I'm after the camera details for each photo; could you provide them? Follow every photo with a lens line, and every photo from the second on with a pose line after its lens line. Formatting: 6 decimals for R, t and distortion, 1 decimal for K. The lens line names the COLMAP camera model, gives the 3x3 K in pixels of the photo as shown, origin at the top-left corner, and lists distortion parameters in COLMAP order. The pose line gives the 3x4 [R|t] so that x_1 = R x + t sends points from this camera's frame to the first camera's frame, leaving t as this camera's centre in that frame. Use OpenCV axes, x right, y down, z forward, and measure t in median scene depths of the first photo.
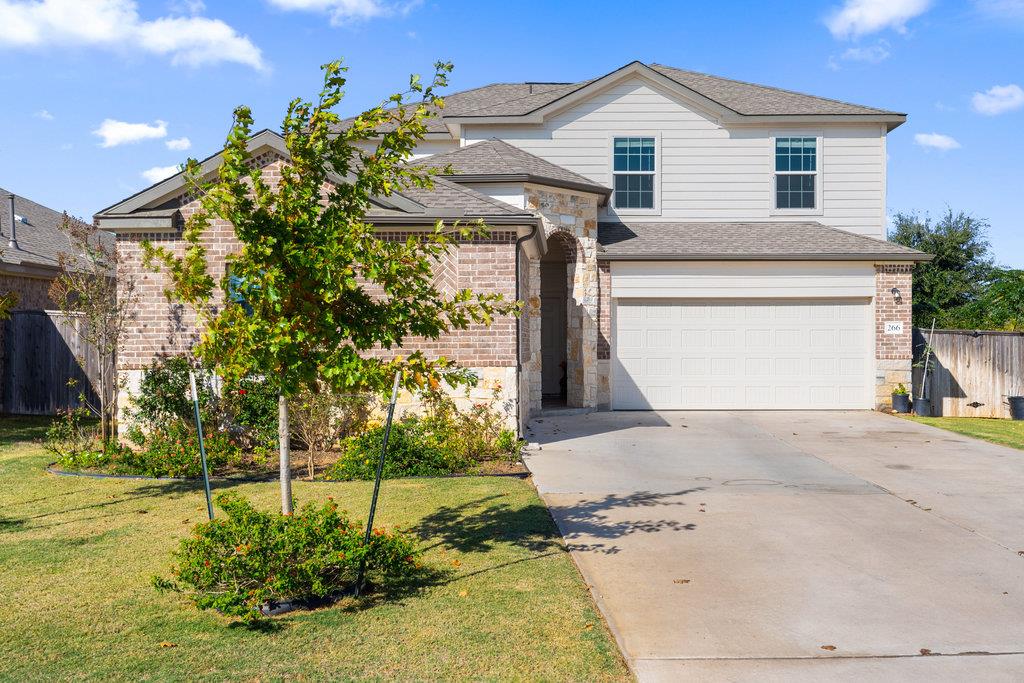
lens RADIAL K [[1036.7, 0, 512.9], [0, 1036.7, 342.7], [0, 0, 1]] dist [-0.007282, 0.000000]
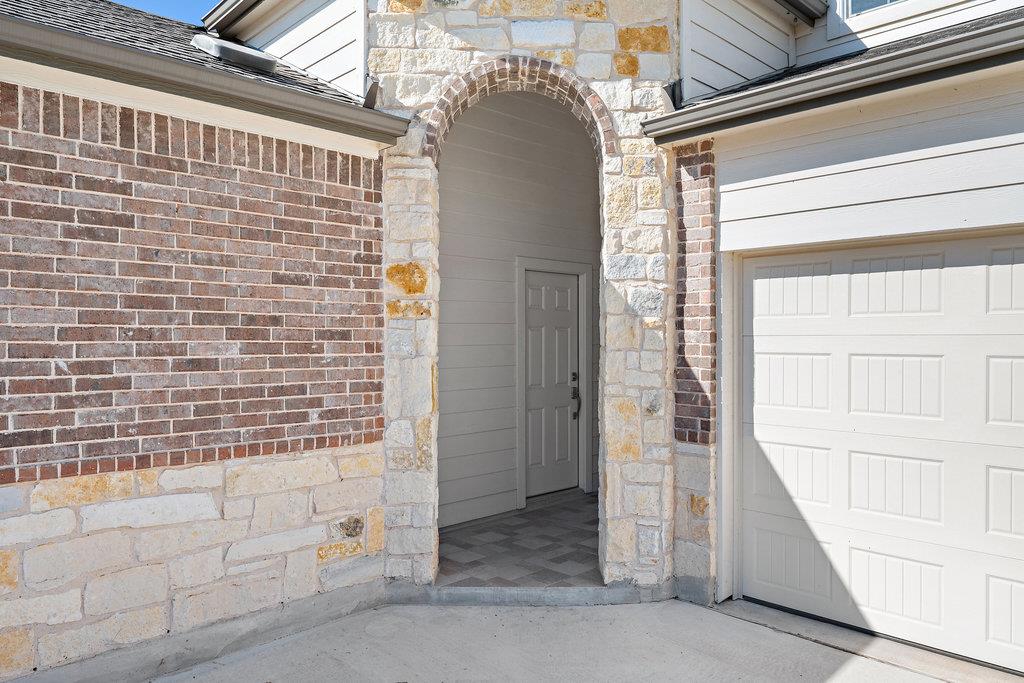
lens RADIAL K [[704.0, 0, 511.8], [0, 704.0, 339.1], [0, 0, 1]] dist [-0.000223, -0.000525]
pose [[0.718810, 0.001916, -0.695204, 0.201284], [0.001631, 0.999989, 0.004443, -0.017920], [0.695204, -0.004328, 0.718799, 0.800001]]
